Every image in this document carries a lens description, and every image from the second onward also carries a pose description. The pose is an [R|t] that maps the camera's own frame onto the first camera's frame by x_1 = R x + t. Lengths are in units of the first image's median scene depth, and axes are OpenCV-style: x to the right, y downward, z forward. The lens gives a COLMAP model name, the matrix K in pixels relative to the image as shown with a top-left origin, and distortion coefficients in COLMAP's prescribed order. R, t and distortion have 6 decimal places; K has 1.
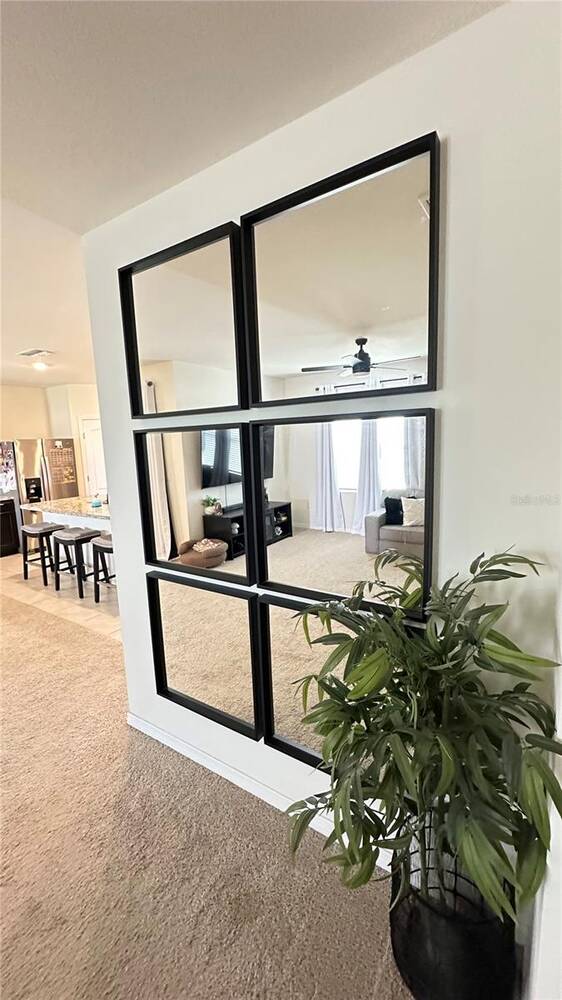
lens RADIAL K [[399.5, 0, 281.0], [0, 399.5, 500.0], [0, 0, 1]] dist [-0.001377, 0.001183]
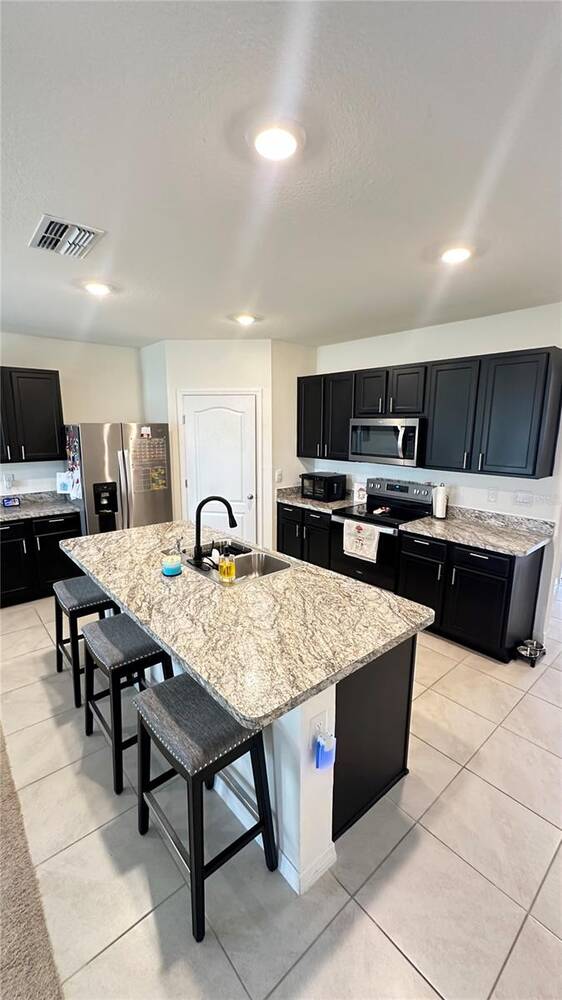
lens RADIAL K [[399.5, 0, 281.0], [0, 399.5, 500.0], [0, 0, 1]] dist [-0.001377, 0.001183]
pose [[0.960256, 0.090593, -0.264010, -0.168967], [-0.079446, 0.995449, 0.052620, -0.084401], [0.267575, -0.029554, 0.963084, 0.446976]]
